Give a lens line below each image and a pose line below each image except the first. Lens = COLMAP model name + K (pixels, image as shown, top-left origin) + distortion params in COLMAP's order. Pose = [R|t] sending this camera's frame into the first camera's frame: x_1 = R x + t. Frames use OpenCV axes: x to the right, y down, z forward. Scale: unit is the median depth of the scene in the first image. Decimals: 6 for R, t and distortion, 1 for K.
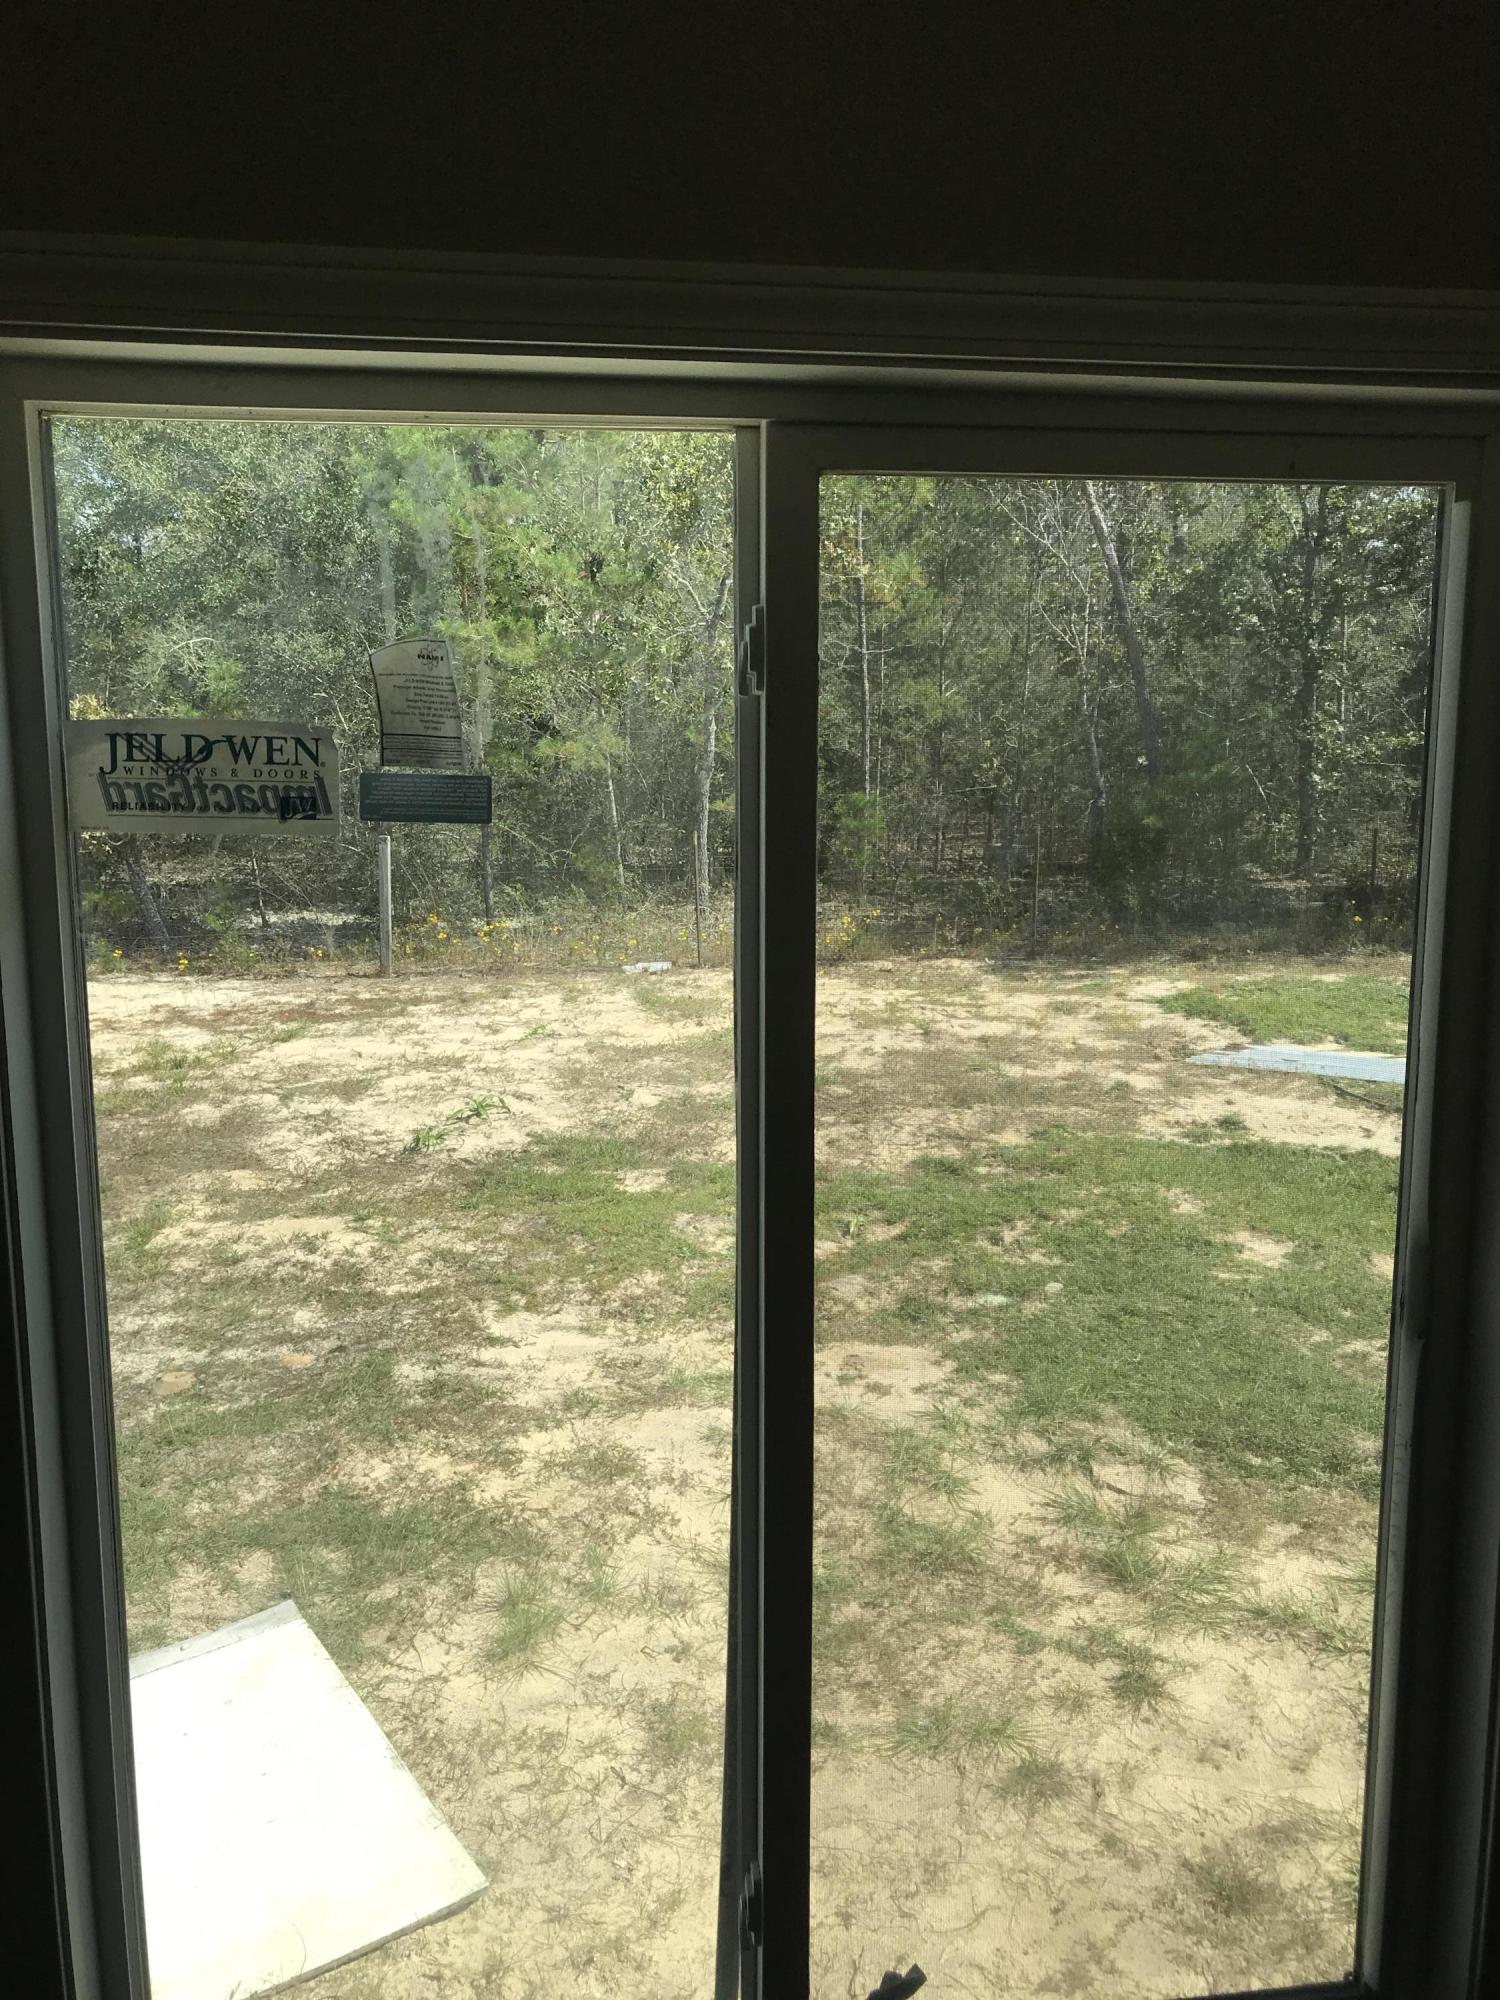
lens RADIAL K [[1594.8, 0, 752.9], [0, 1594.8, 989.4], [0, 0, 1]] dist [0.057966, -0.176290]
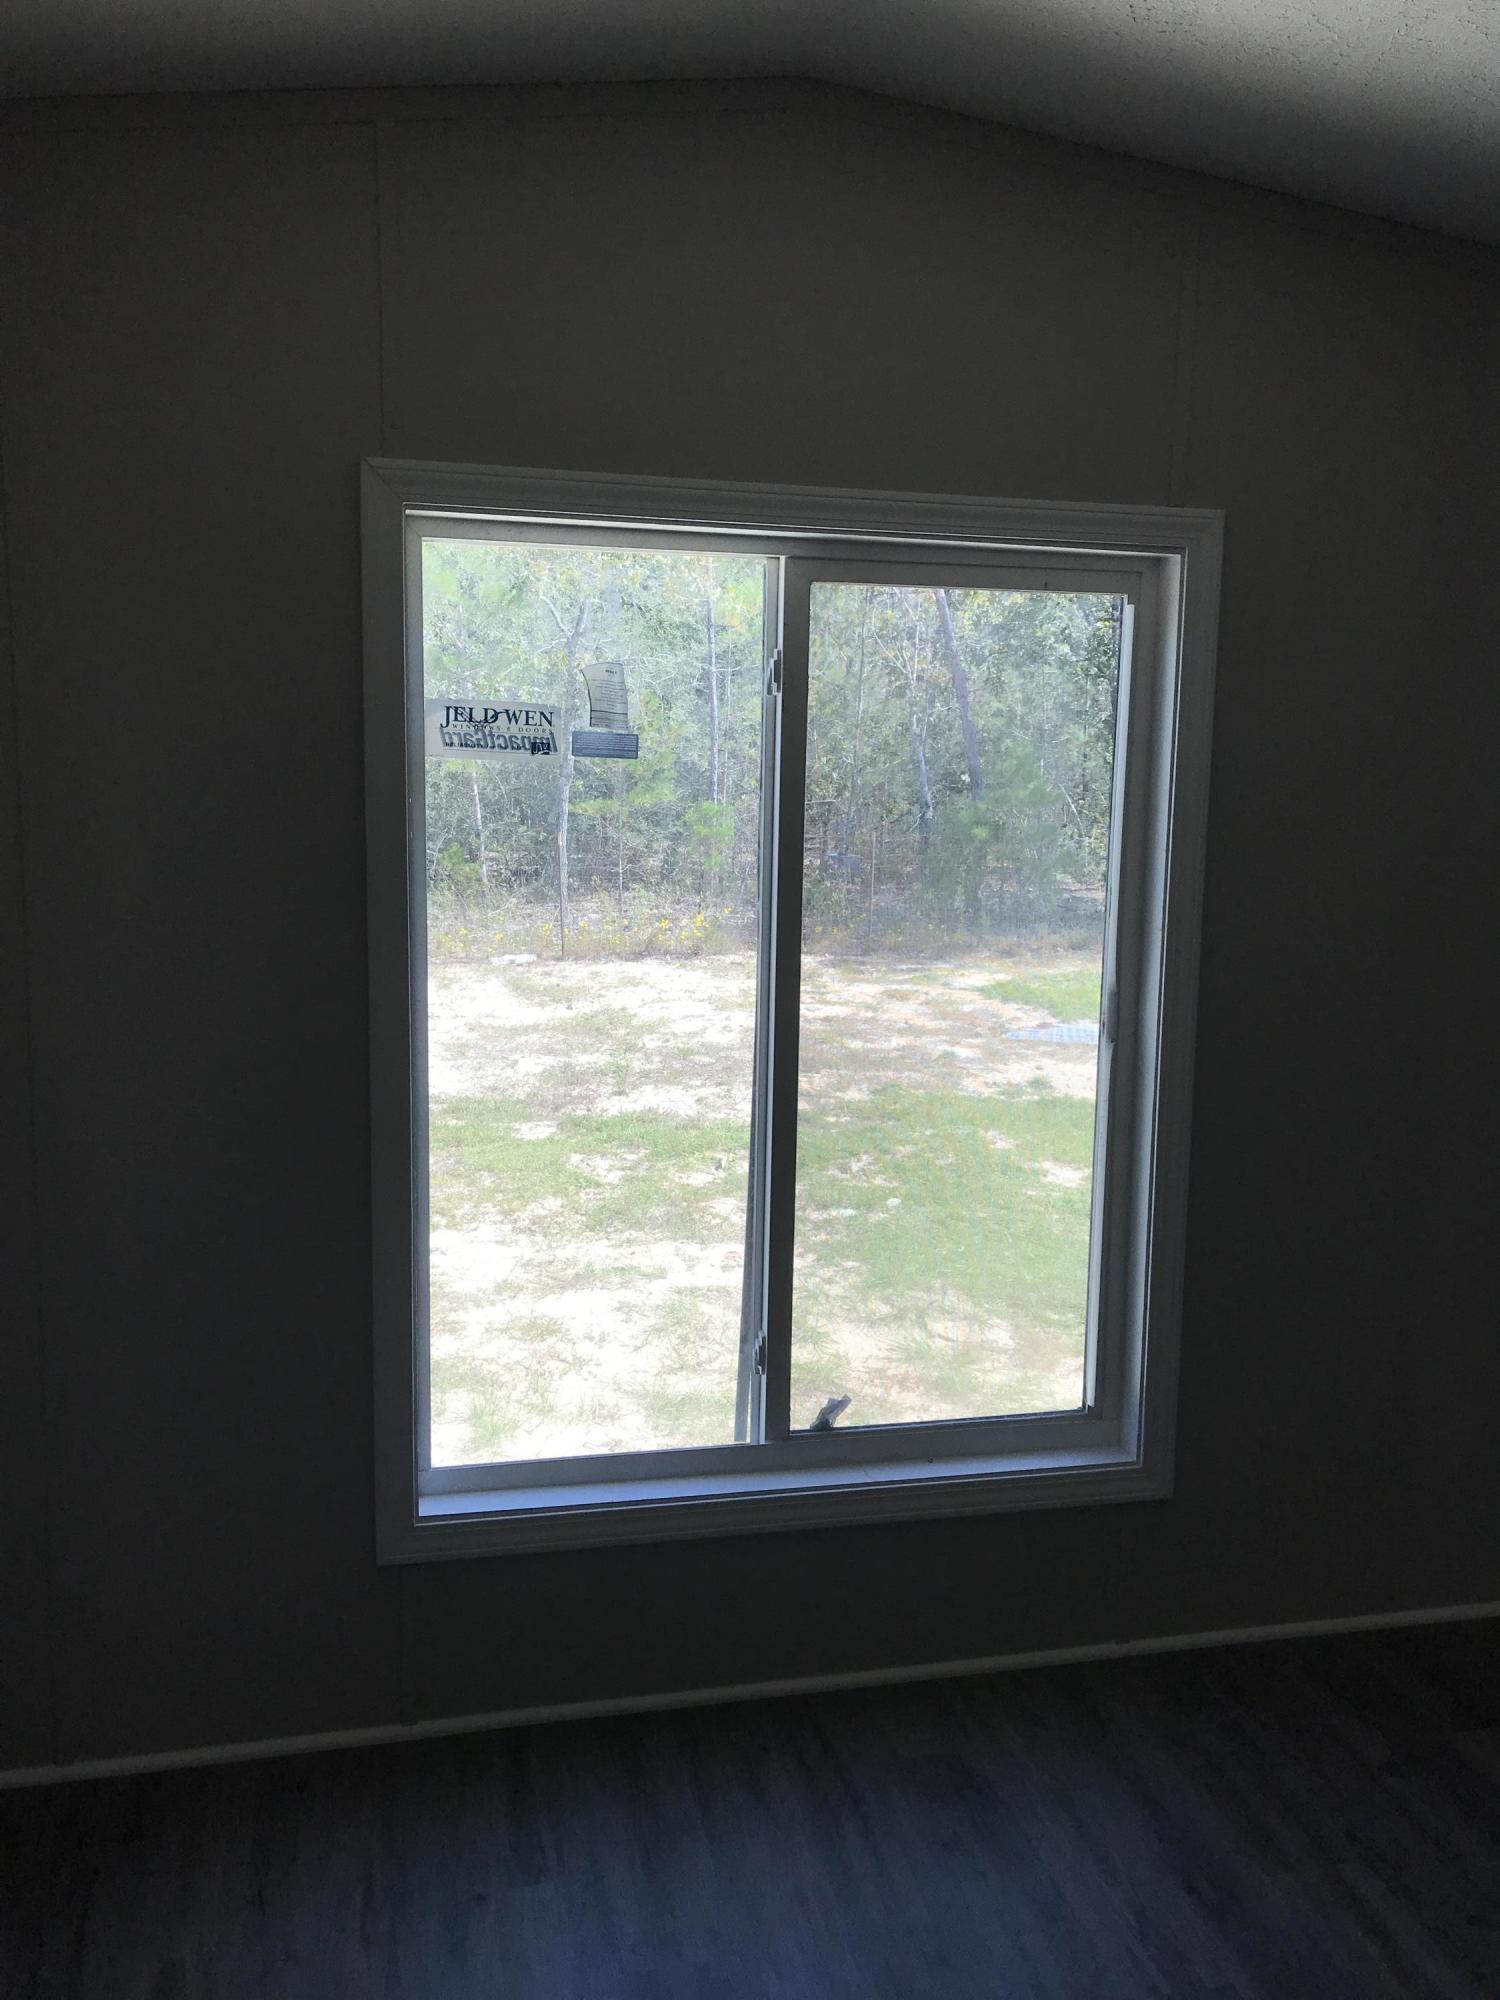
lens RADIAL K [[1613.6, 0, 750.0], [0, 1613.6, 1000.0], [0, 0, 1]] dist [0.093190, -0.123604]
pose [[0.994300, 0.003904, 0.106542, -0.043164], [-0.003179, 0.999971, -0.006980, 0.036581], [-0.106567, 0.006601, 0.994284, -0.173994]]
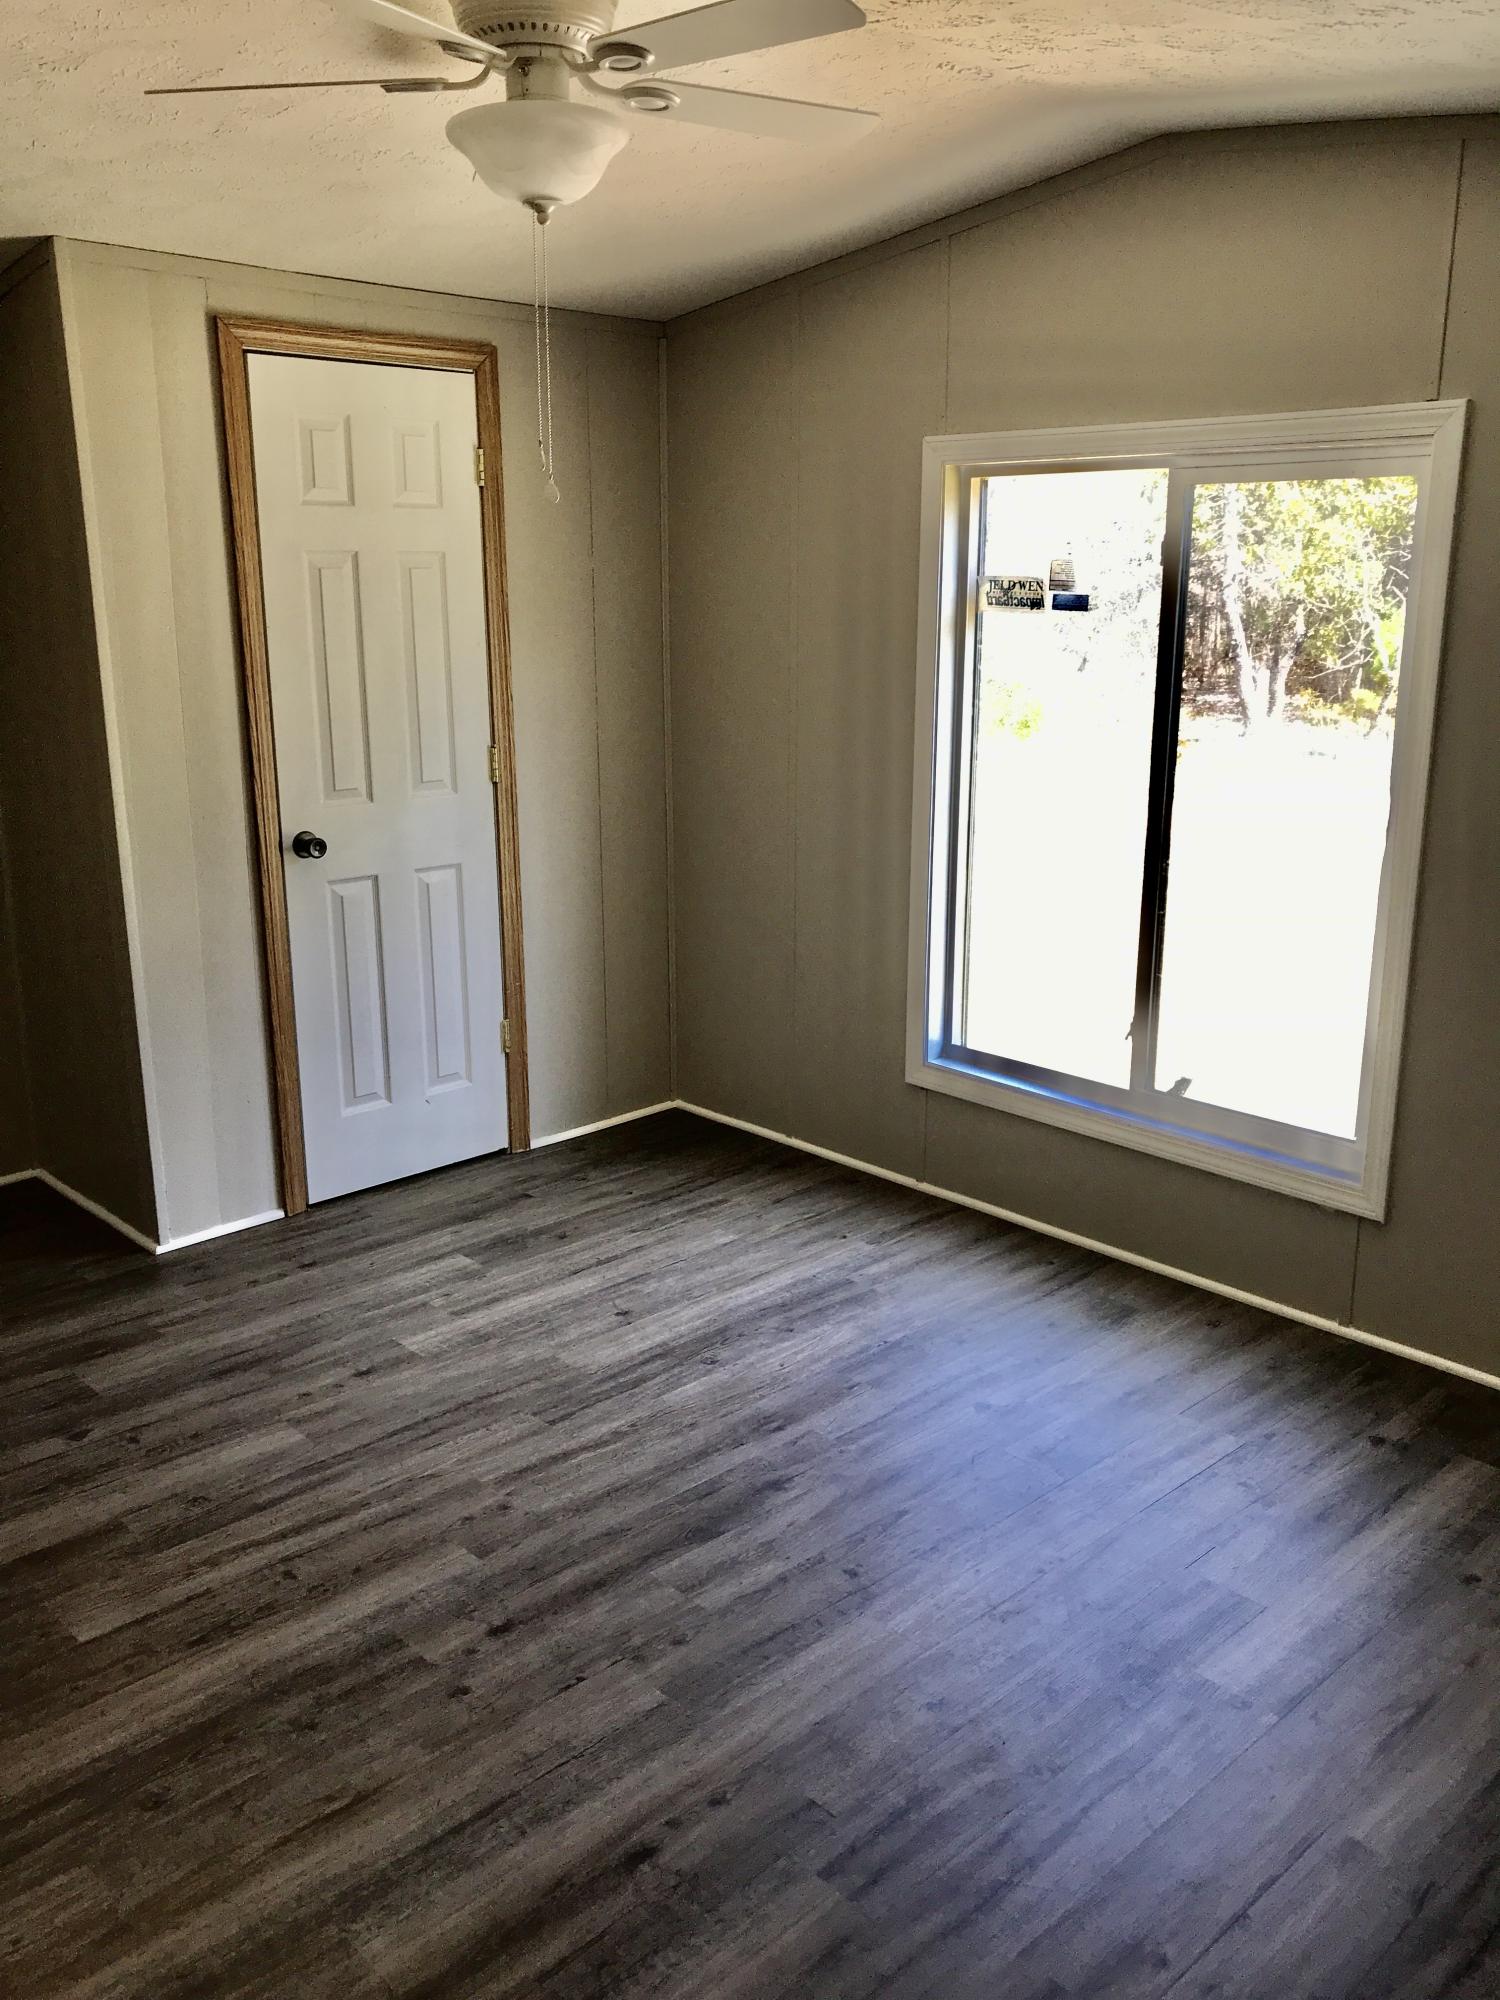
lens RADIAL K [[1613.6, 0, 750.0], [0, 1613.6, 1000.0], [0, 0, 1]] dist [0.093190, -0.123604]
pose [[0.596460, 0.199043, -0.777571, 0.349038], [-0.125653, 0.979975, 0.154468, 0.038224], [0.792746, 0.005570, 0.609527, -0.234586]]
